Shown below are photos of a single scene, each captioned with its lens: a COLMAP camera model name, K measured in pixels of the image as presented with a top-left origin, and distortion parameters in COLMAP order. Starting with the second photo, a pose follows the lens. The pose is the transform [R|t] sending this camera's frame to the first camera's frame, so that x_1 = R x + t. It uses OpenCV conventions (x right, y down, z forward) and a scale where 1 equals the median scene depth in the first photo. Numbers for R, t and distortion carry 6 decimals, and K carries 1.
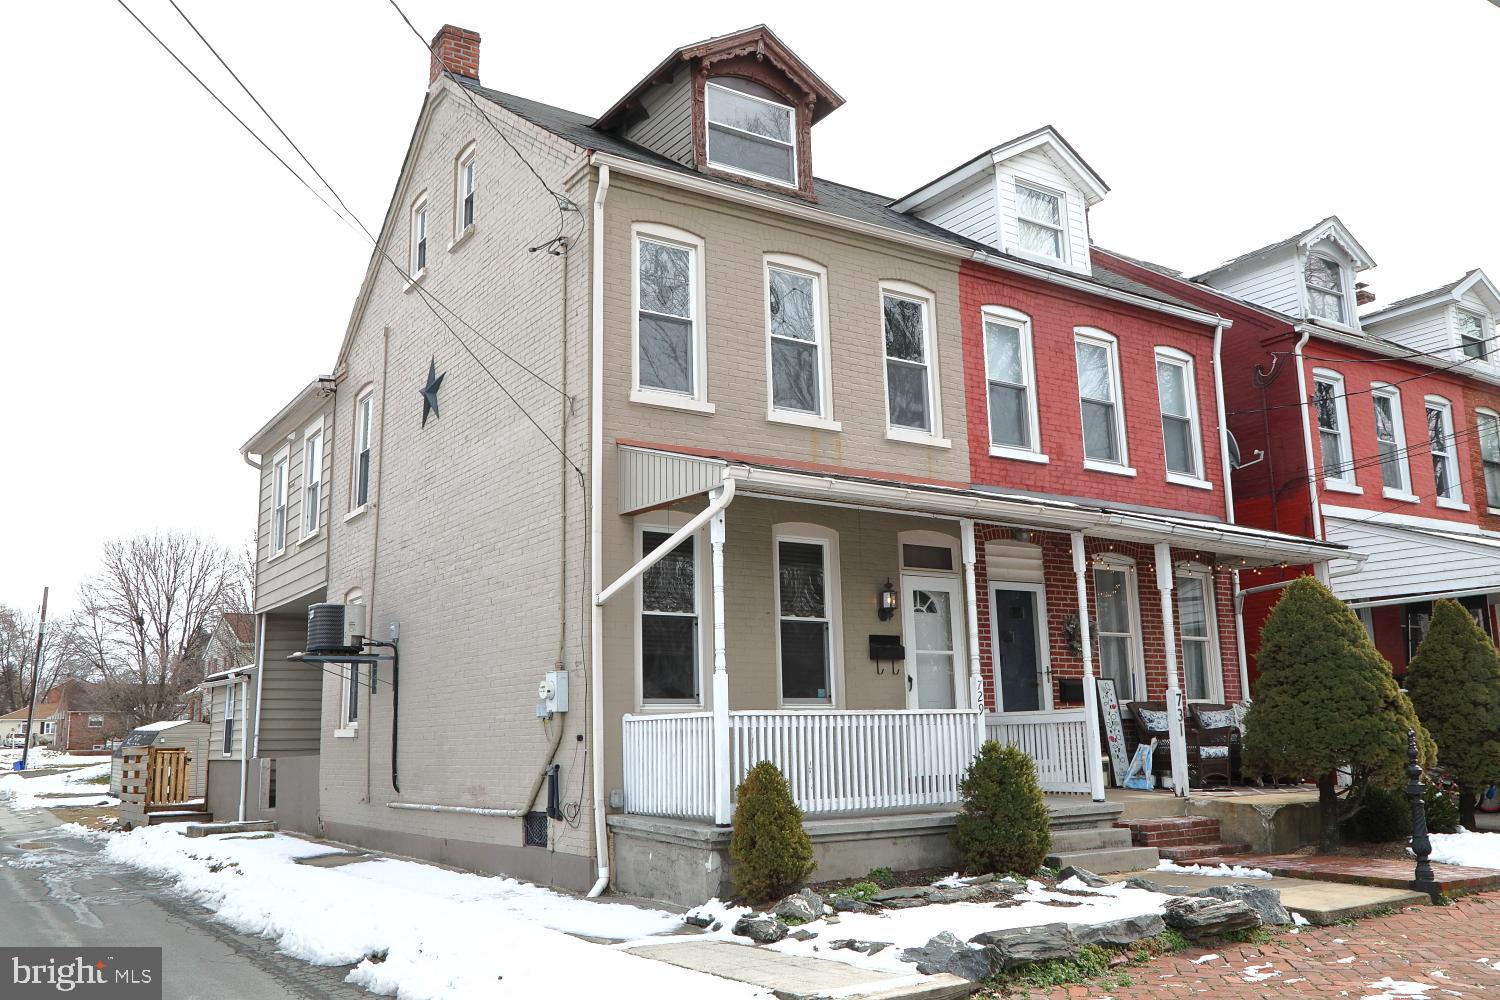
lens RADIAL K [[1265.0, 0, 750.0], [0, 1265.0, 500.0], [0, 0, 1]] dist [-0.063840, 0.086943]
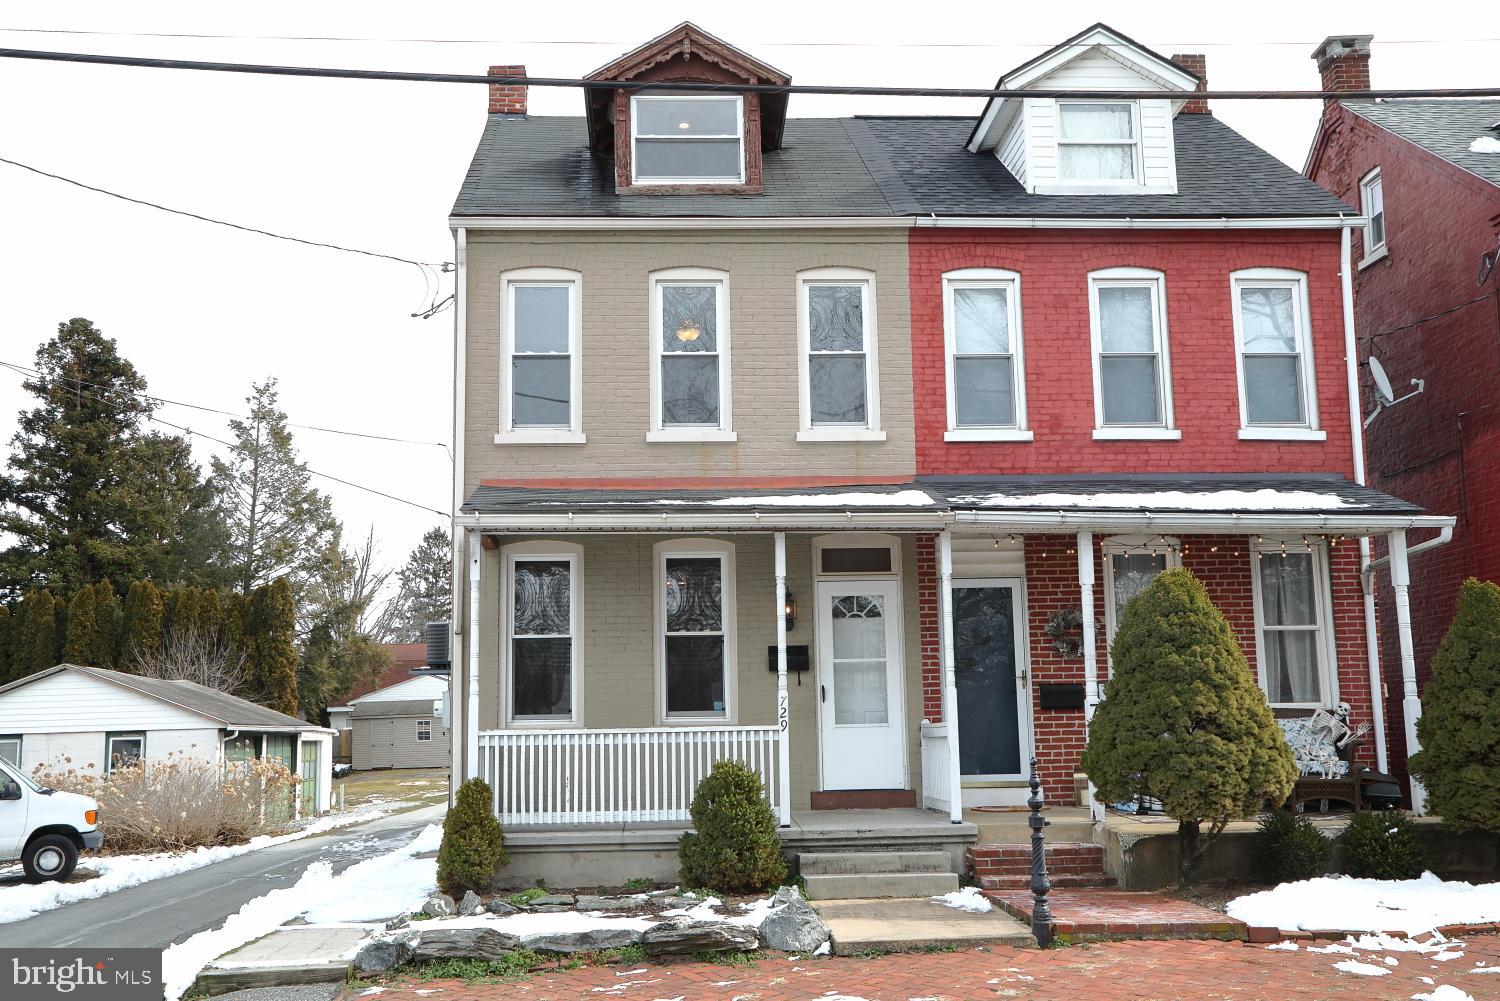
lens RADIAL K [[1552.0, 0, 750.0], [0, 1552.0, 500.5], [0, 0, 1]] dist [0.016309, 0.033778]
pose [[0.864438, -0.072370, -0.497503, 0.628724], [0.096088, 0.995125, 0.022200, -0.031486], [0.493471, -0.066994, 0.867178, -0.045778]]
